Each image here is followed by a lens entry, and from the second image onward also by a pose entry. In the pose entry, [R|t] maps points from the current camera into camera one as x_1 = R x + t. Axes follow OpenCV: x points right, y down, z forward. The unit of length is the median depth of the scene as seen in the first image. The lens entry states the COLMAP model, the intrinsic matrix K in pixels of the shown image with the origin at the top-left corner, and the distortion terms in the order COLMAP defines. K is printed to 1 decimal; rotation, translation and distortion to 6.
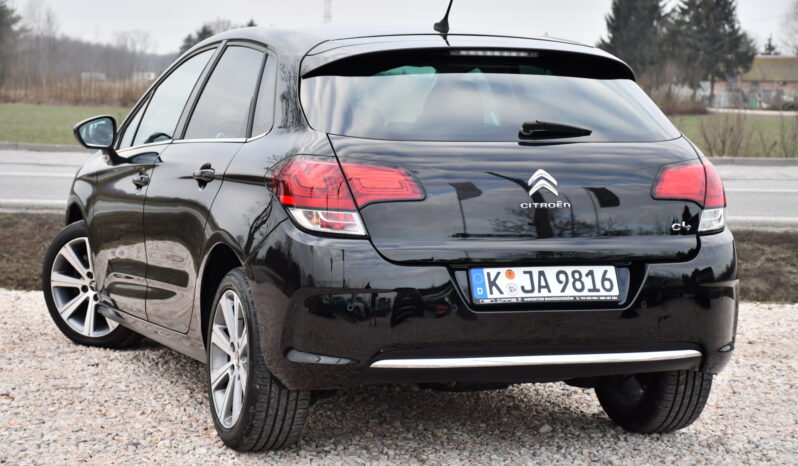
lens RADIAL K [[1820.7, 0, 409.5], [0, 1820.7, 237.9], [0, 0, 1]] dist [0.679571, 0.000000]
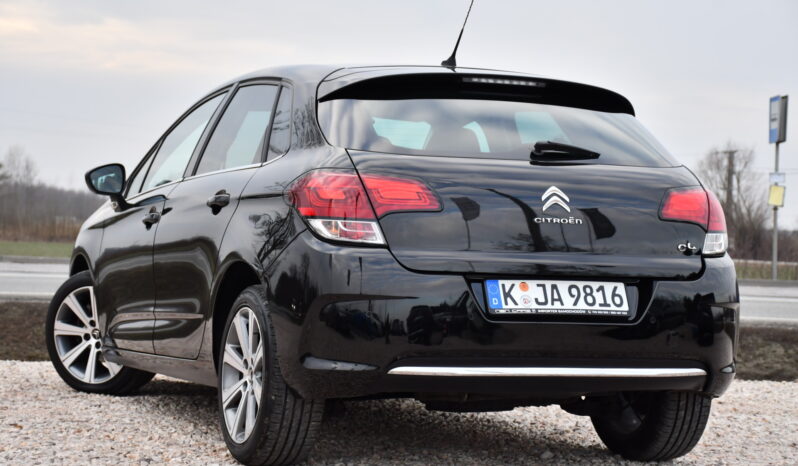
lens RADIAL K [[1680.4, 0, 413.1], [0, 1680.4, 240.4], [0, 0, 1]] dist [0.540353, 0.000000]
pose [[0.999386, 0.013026, 0.032533, -0.036251], [-0.010487, 0.996974, -0.077023, 0.064538], [-0.033438, 0.076635, 0.996498, 0.058399]]
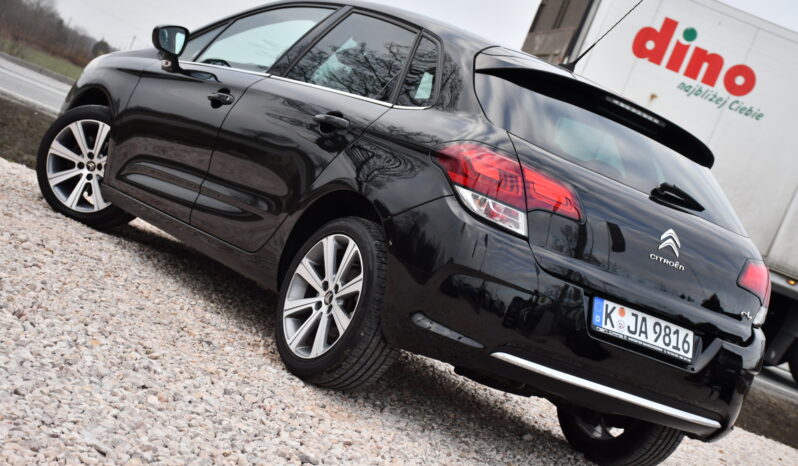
lens RADIAL K [[1403.4, 0, 414.6], [0, 1403.4, 235.5], [0, 0, 1]] dist [0.243912, 0.000000]
pose [[0.911643, 0.328250, 0.247303, -0.268583], [-0.329227, 0.943460, -0.038632, 0.047948], [-0.246002, -0.046200, 0.968168, 0.209207]]
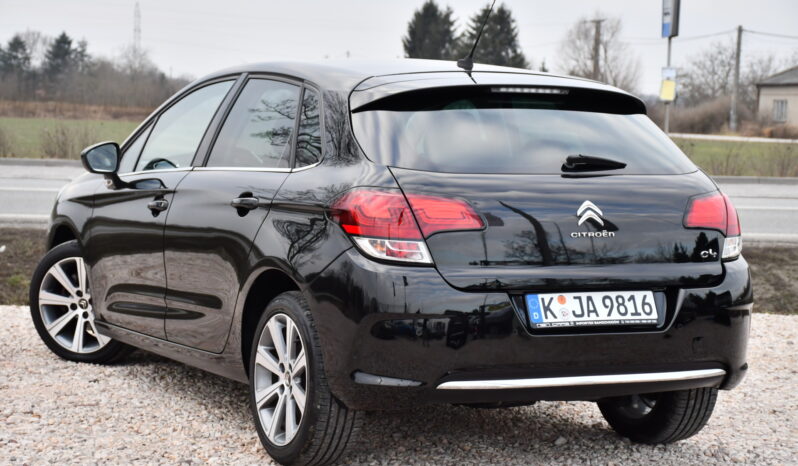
lens RADIAL K [[1680.4, 0, 417.5], [0, 1680.4, 234.8], [0, 0, 1]] dist [0.540353, 0.000000]
pose [[0.993038, 0.000385, 0.117793, -0.137842], [-0.000079, 0.999997, -0.002602, -0.014540], [-0.117793, 0.002575, 0.993035, 0.033407]]
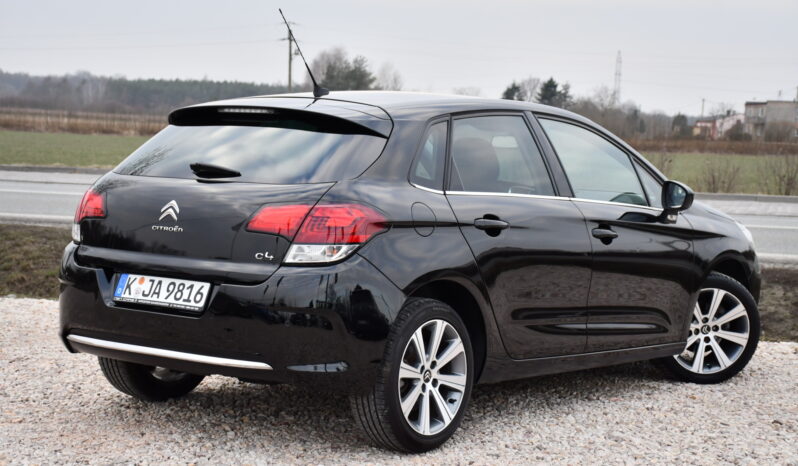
lens RADIAL K [[1403.4, 0, 378.2], [0, 1403.4, 232.2], [0, 0, 1]] dist [0.243912, 0.000000]
pose [[0.532247, 0.053990, -0.844866, 0.933918], [-0.087587, 0.996121, 0.008477, -0.035106], [0.842046, 0.069487, 0.534911, 0.583210]]
